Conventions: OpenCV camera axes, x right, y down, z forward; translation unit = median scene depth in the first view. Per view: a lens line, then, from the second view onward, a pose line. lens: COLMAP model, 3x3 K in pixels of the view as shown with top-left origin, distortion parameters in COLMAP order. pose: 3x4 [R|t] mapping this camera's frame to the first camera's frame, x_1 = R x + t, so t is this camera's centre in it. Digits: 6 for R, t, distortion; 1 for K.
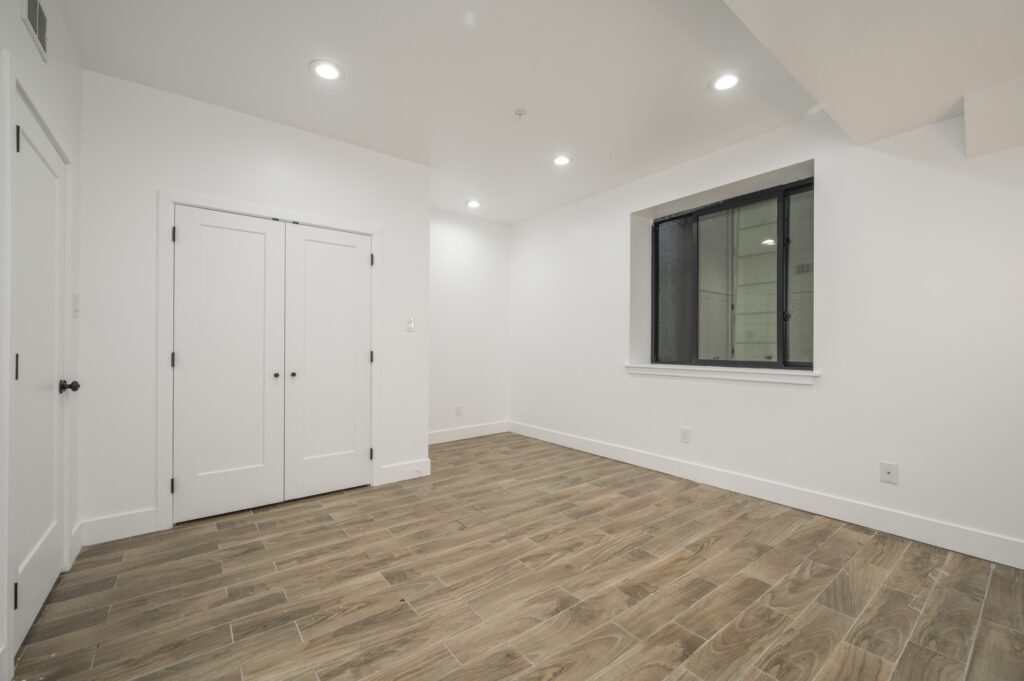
lens RADIAL K [[418.5, 0, 516.2], [0, 418.5, 341.1], [0, 0, 1]] dist [0.000657, -0.000066]
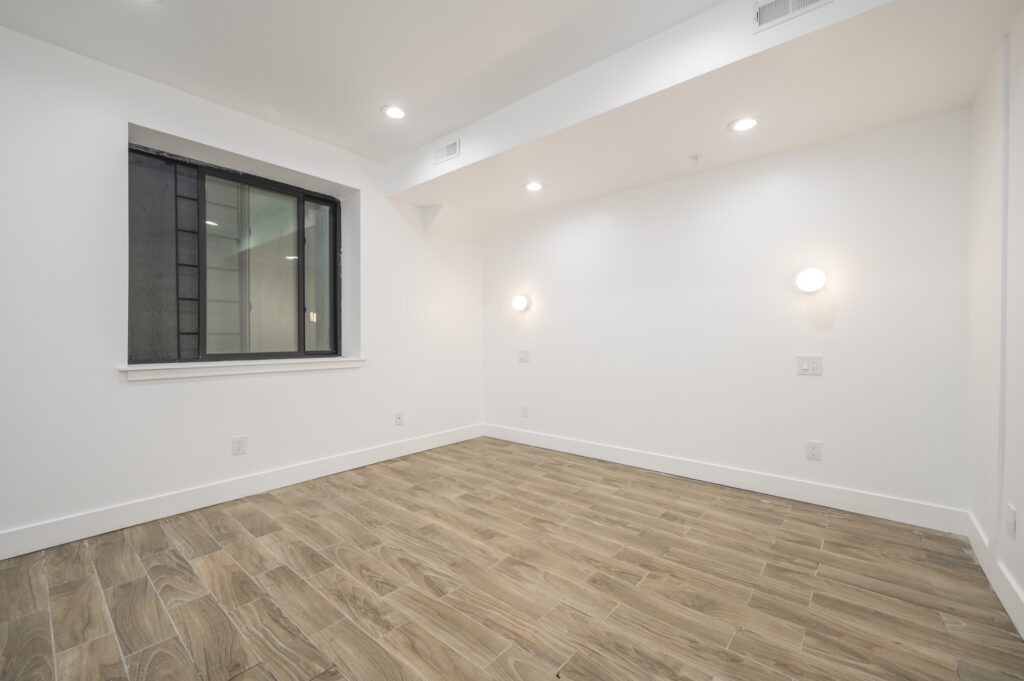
lens RADIAL K [[418.5, 0, 516.2], [0, 418.5, 341.1], [0, 0, 1]] dist [0.000657, -0.000066]
pose [[-0.204966, -0.010876, 0.978709, -0.702458], [-0.007054, 0.999929, 0.009635, 0.010698], [-0.978744, -0.004929, -0.205028, 0.879310]]
